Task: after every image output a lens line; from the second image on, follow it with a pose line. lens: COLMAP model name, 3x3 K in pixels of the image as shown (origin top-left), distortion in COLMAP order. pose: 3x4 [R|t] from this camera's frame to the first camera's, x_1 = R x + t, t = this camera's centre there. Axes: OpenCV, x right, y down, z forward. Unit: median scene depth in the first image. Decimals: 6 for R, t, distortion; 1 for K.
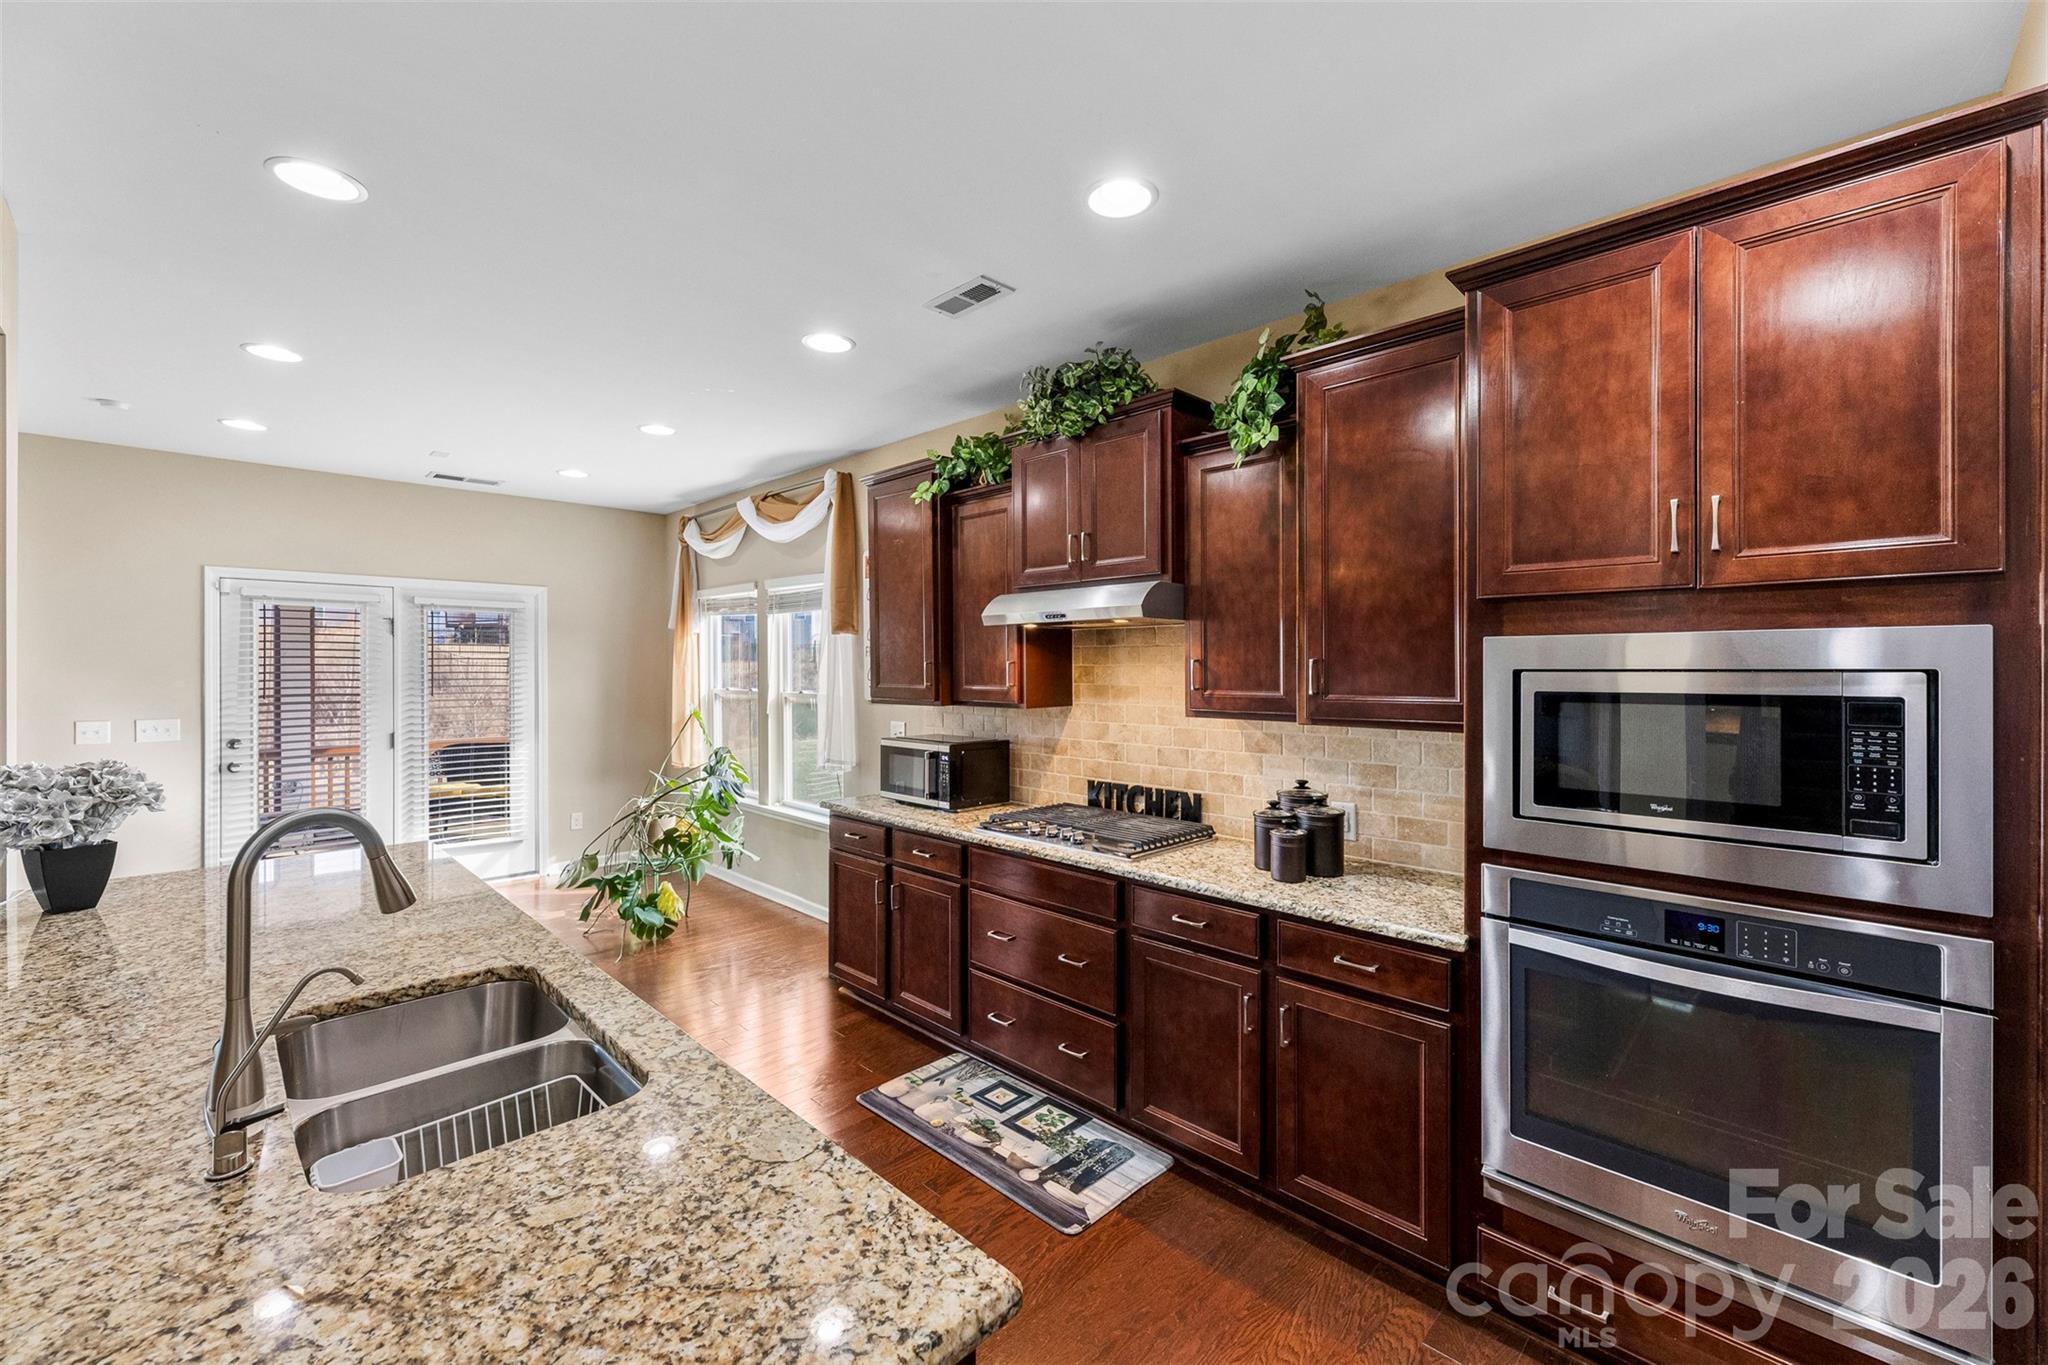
lens RADIAL K [[828.5, 0, 1023.3], [0, 828.5, 674.2], [0, 0, 1]] dist [0.006762, -0.000665]
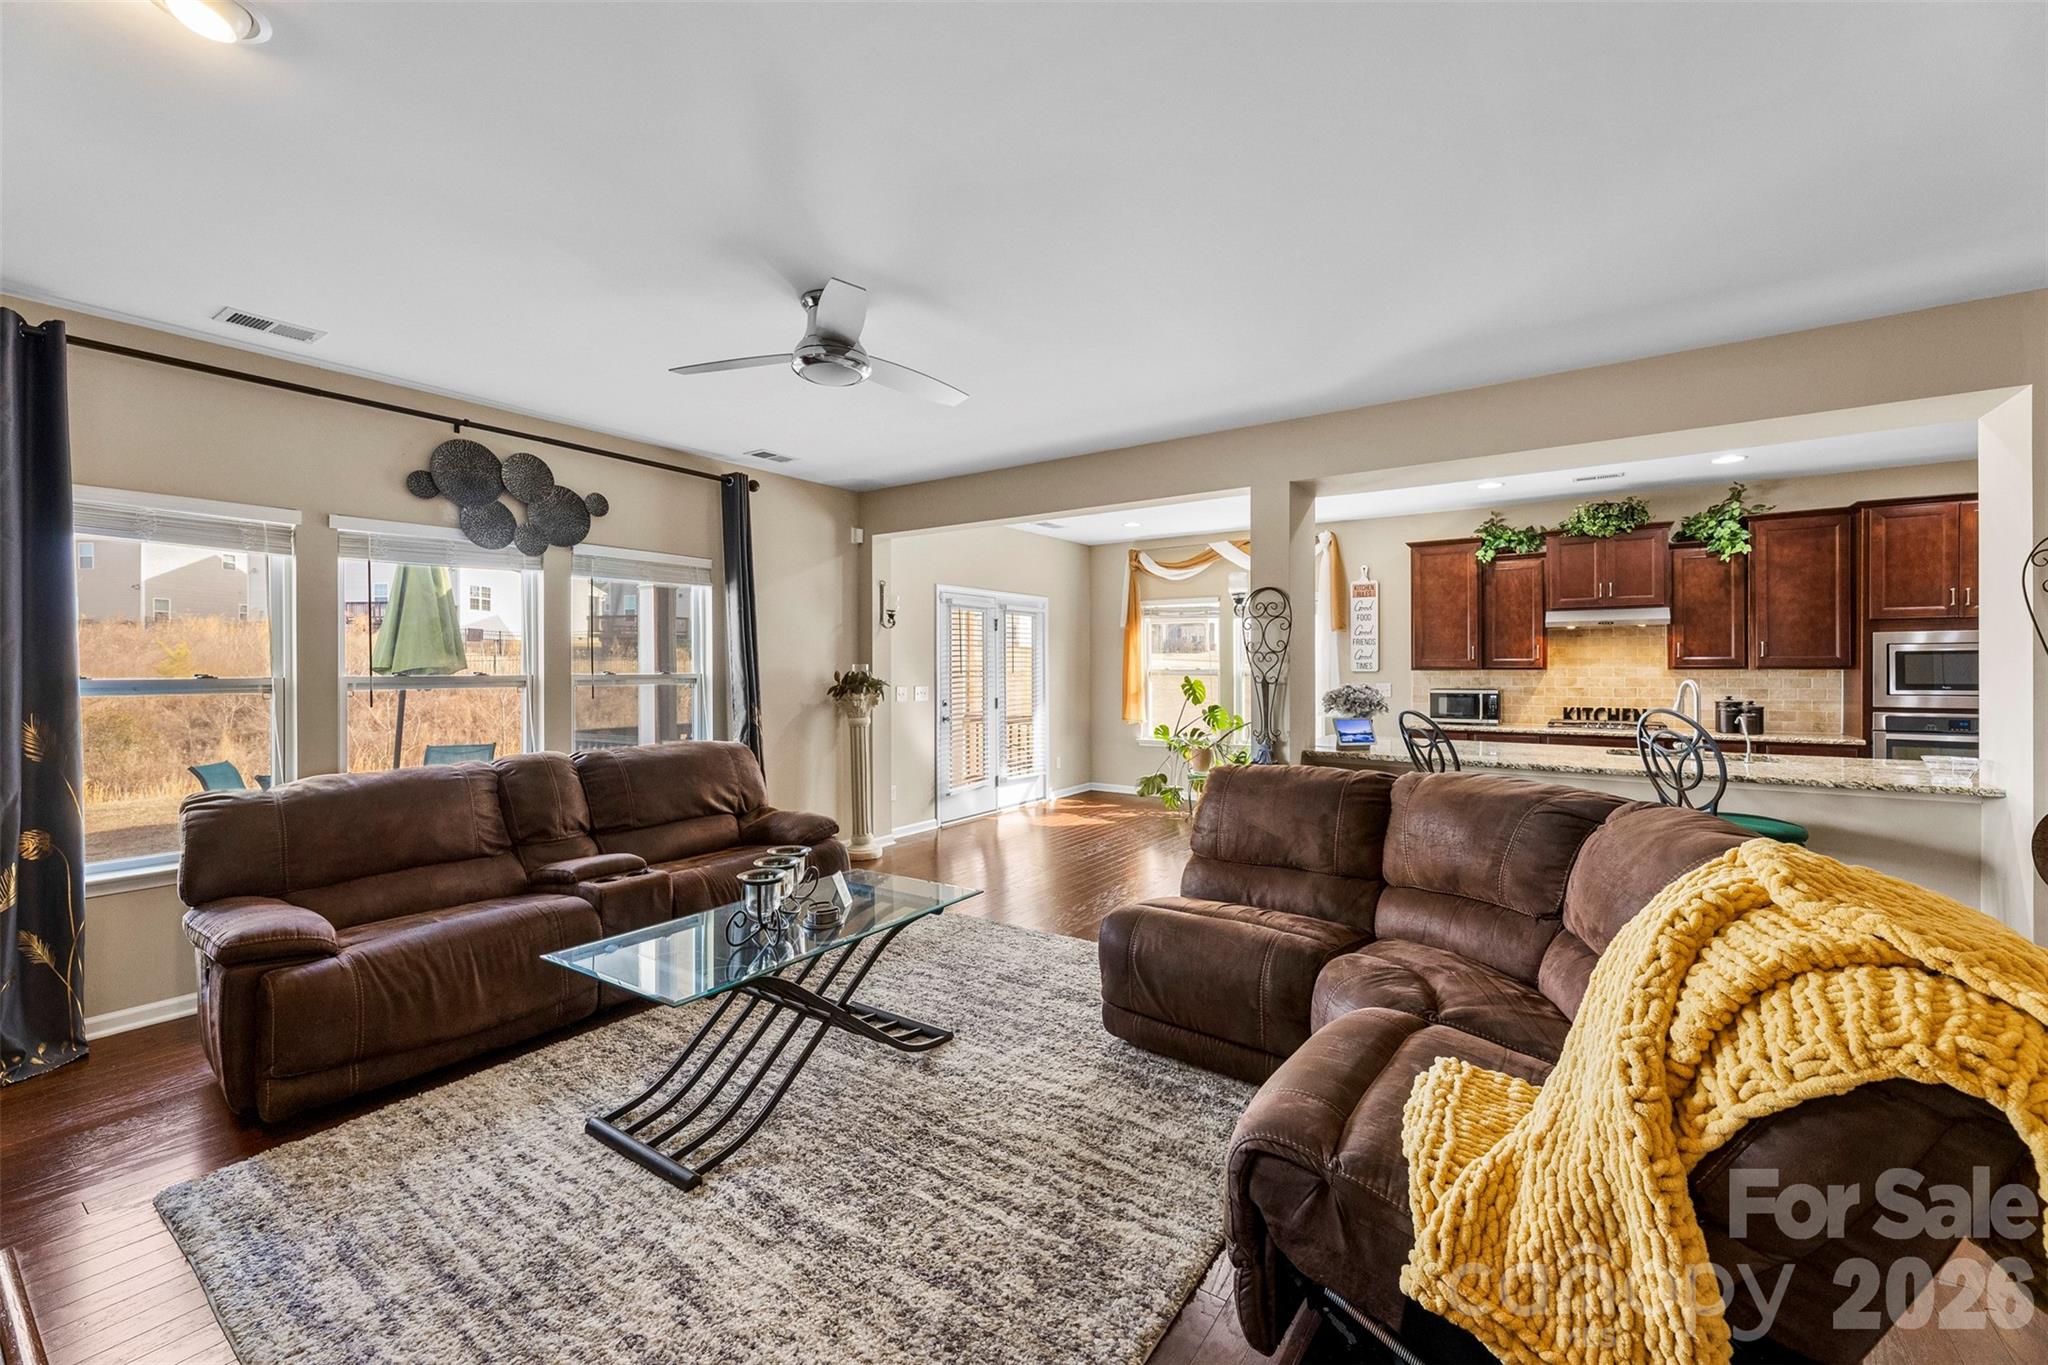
lens RADIAL K [[828.5, 0, 1024.3], [0, 828.5, 676.7], [0, 0, 1]] dist [0.006762, -0.000665]
pose [[0.983924, -0.001748, 0.178582, -1.954344], [0.001761, 0.999998, 0.000086, 0.070034], [-0.178581, 0.000230, 0.983925, -0.889692]]
